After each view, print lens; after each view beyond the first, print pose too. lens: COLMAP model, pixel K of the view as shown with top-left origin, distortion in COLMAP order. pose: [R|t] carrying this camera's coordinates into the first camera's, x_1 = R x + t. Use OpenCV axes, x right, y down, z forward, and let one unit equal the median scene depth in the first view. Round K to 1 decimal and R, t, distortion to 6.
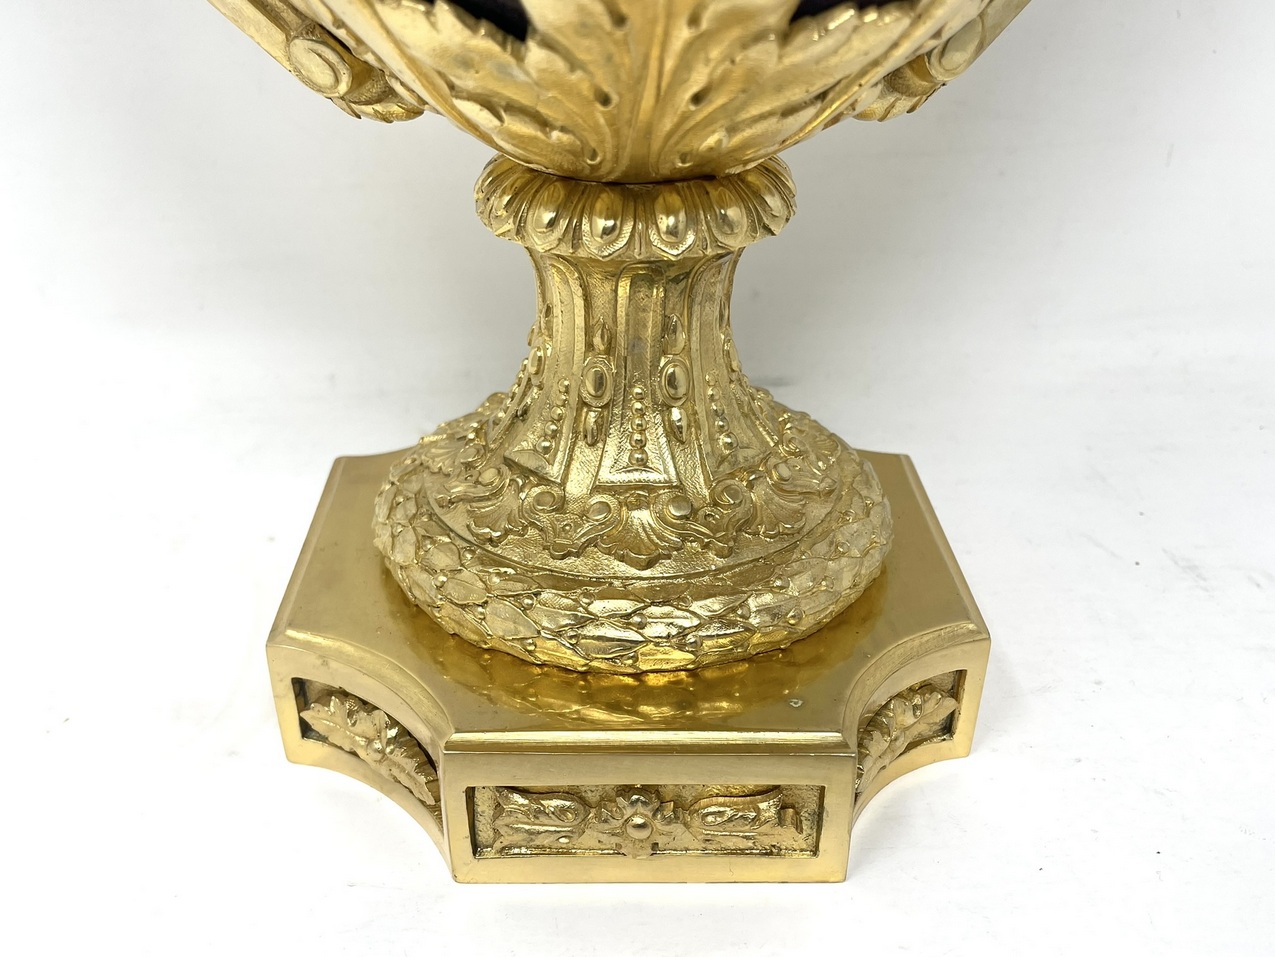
lens RADIAL K [[1220.7, 0, 637.5], [0, 1220.7, 478.5], [0, 0, 1]] dist [0.005784, 0.001890]
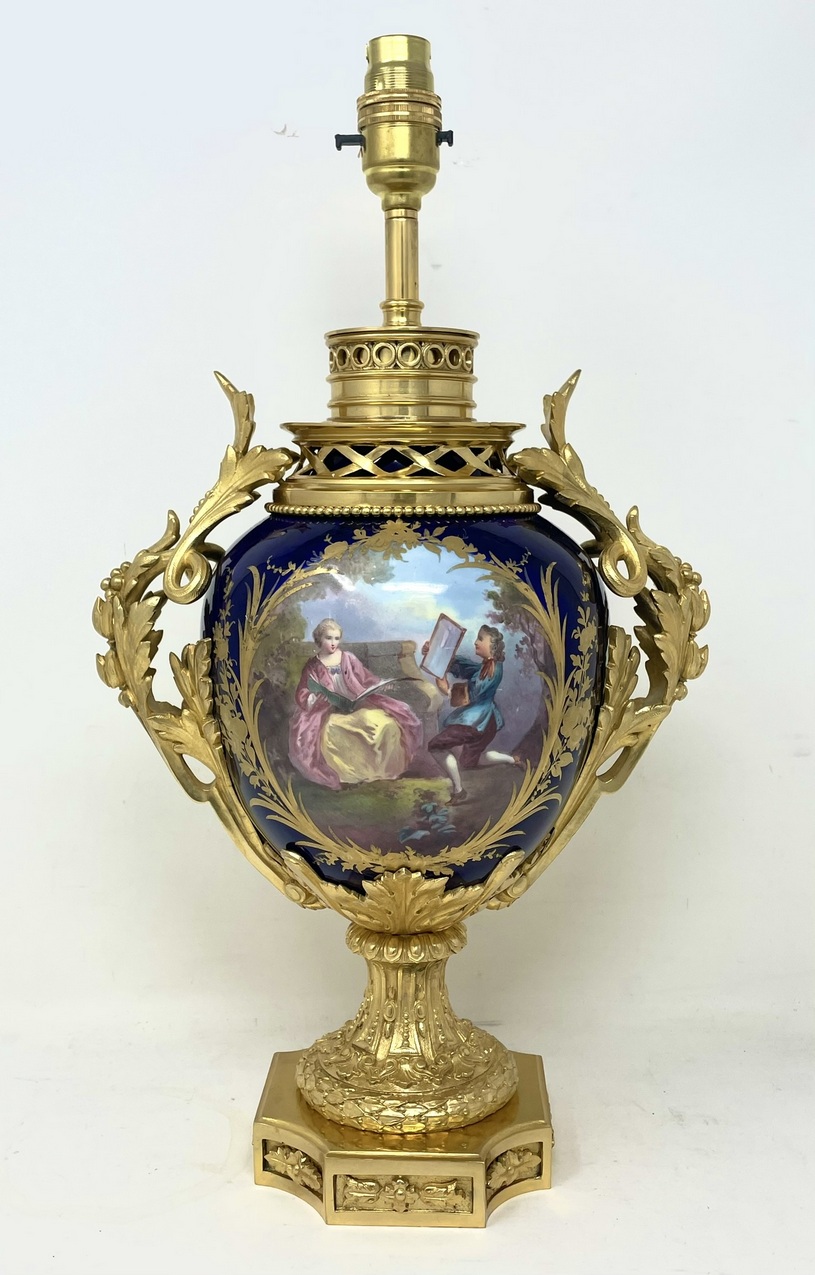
lens RADIAL K [[1214.7, 0, 407.5], [0, 1214.7, 599.3], [0, 0, 1]] dist [0.021265, 0.014927]
pose [[0.998107, -0.009701, -0.060731, 0.169177], [-0.017556, 0.901447, -0.432532, 0.249329], [0.058942, 0.432780, 0.899571, -1.689163]]
